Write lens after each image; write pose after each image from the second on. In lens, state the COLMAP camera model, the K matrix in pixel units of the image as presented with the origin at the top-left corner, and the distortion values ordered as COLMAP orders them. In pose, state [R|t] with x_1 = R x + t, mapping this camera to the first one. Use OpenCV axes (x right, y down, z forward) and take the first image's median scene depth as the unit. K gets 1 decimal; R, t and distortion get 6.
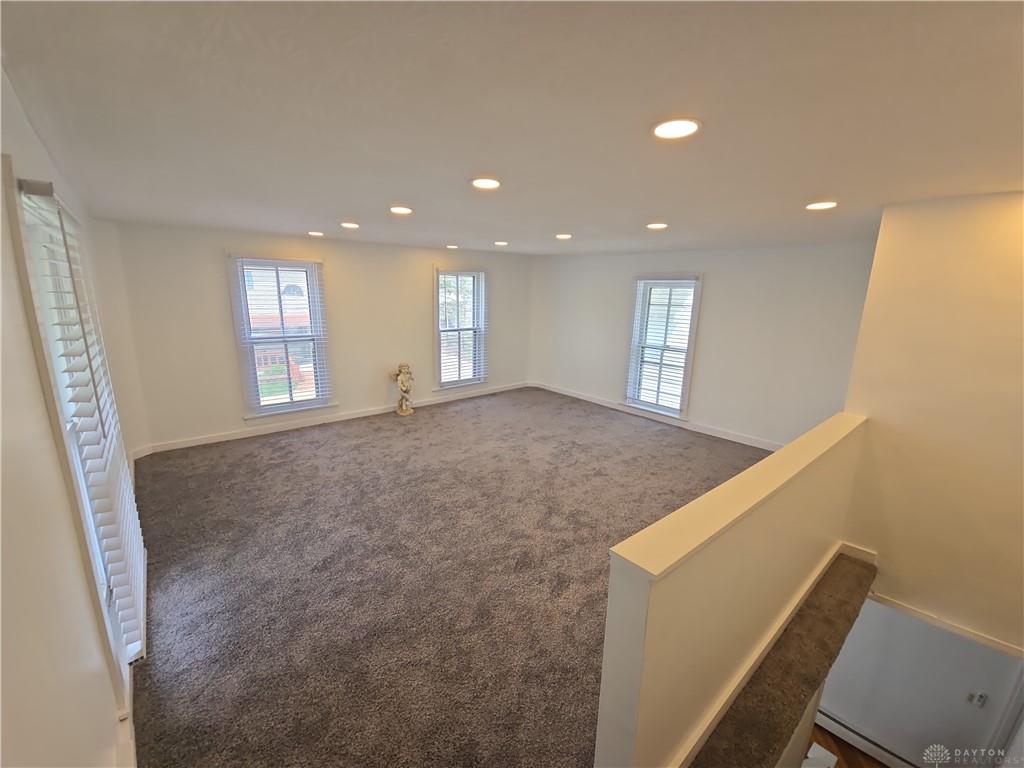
lens RADIAL K [[418.8, 0, 513.8], [0, 418.8, 388.0], [0, 0, 1]] dist [0.000891, -0.000508]
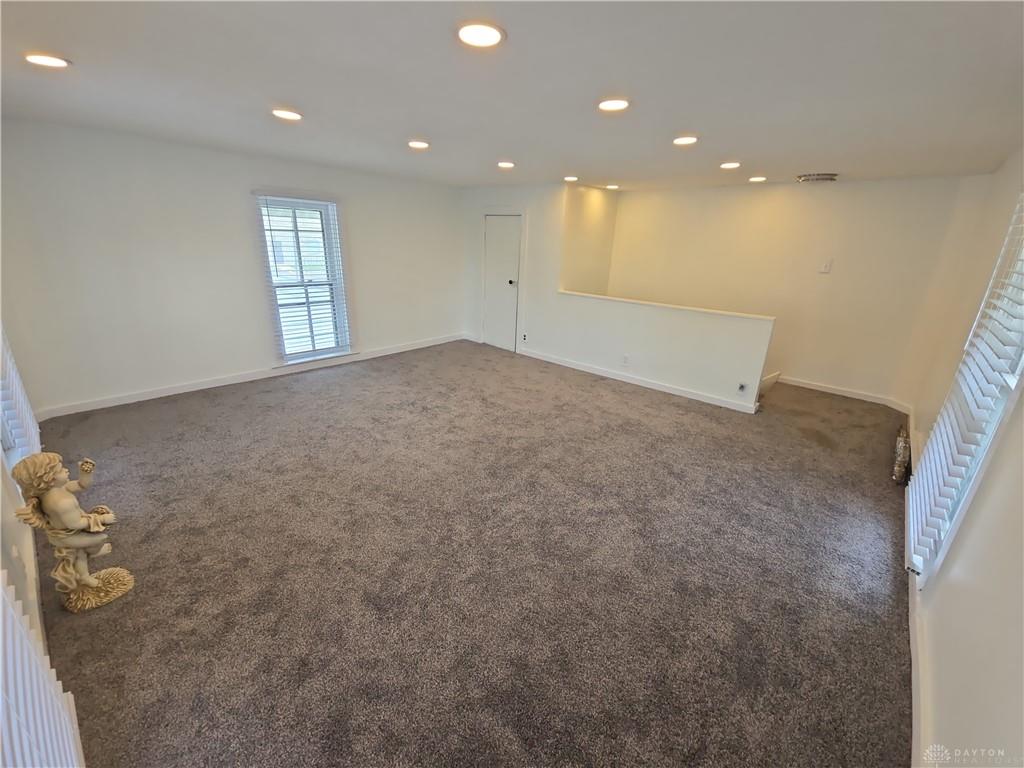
lens RADIAL K [[418.8, 0, 515.4], [0, 418.8, 383.5], [0, 0, 1]] dist [0.000891, -0.000508]
pose [[-0.140771, -0.355428, 0.924042, -0.559928], [0.177047, 0.909254, 0.376712, -0.156792], [-0.974083, 0.216630, -0.065069, 0.686980]]
